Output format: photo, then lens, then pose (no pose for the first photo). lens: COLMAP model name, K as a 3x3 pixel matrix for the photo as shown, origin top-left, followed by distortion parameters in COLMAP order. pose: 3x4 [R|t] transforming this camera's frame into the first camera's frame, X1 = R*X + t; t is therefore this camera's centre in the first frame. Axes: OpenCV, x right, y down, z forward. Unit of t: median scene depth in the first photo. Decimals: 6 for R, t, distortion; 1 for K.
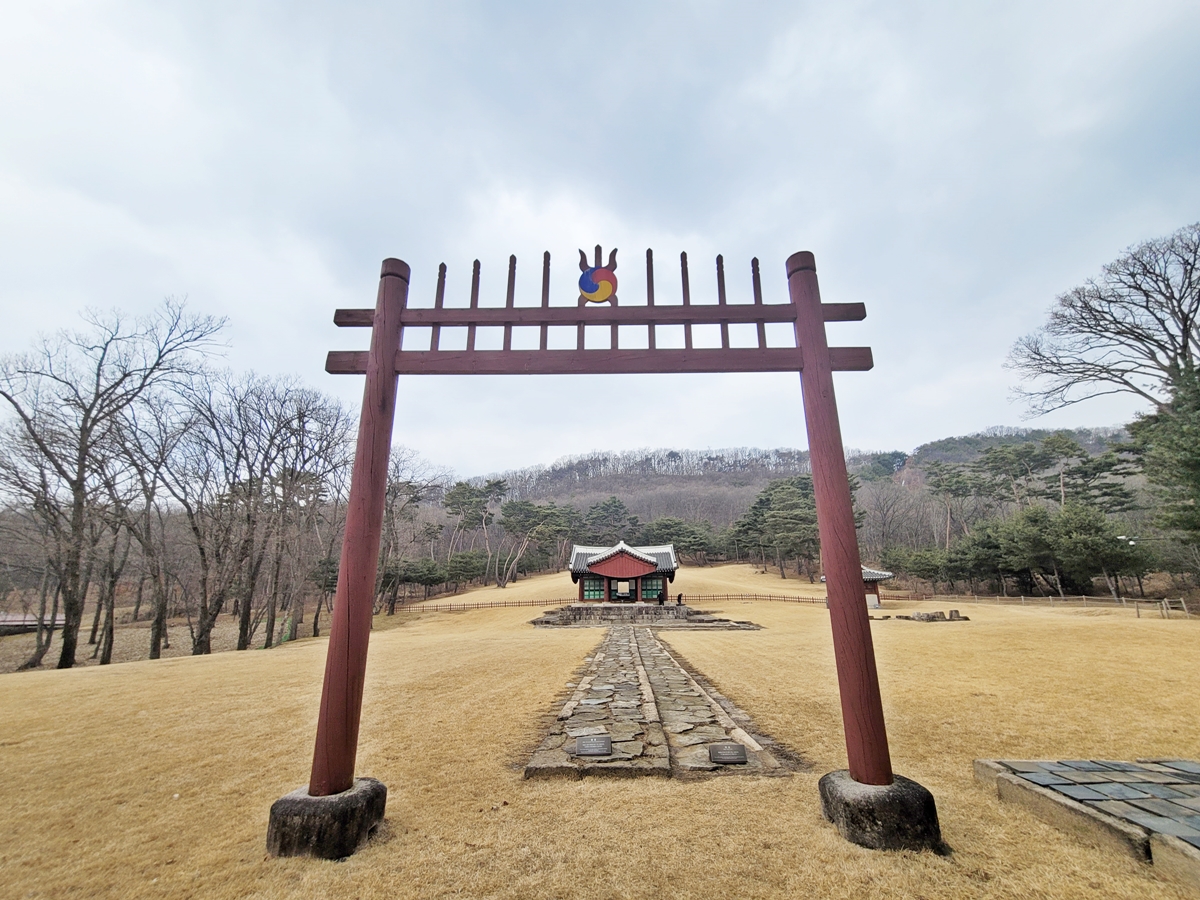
lens RADIAL K [[487.3, 0, 606.0], [0, 487.3, 454.8], [0, 0, 1]] dist [-0.001778, -0.000126]
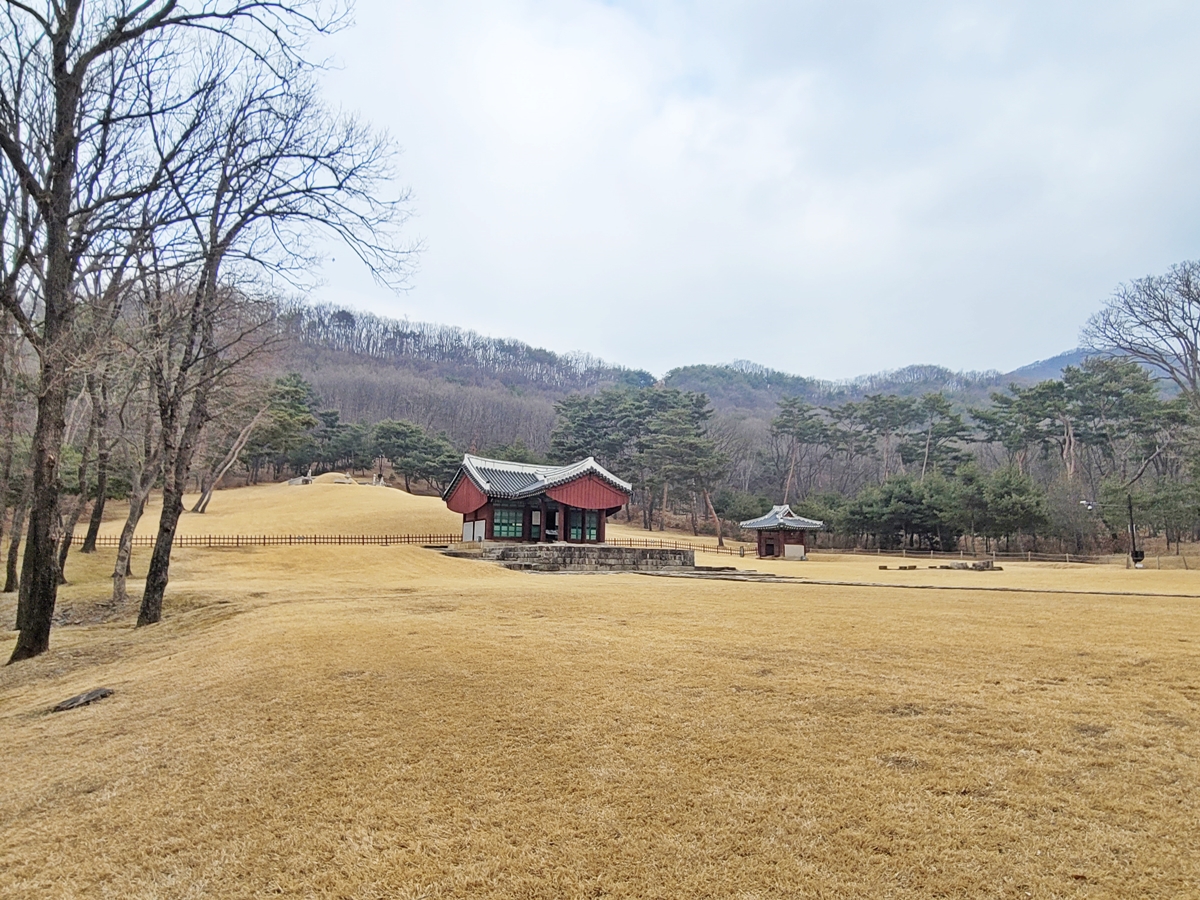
lens RADIAL K [[755.1, 0, 602.4], [0, 755.1, 447.9], [0, 0, 1]] dist [-0.001927, -0.000068]
pose [[0.832180, 0.105536, 0.544369, -0.435128], [-0.186778, 0.977702, 0.095983, 0.045925], [-0.522101, -0.181551, 0.833336, 0.077894]]
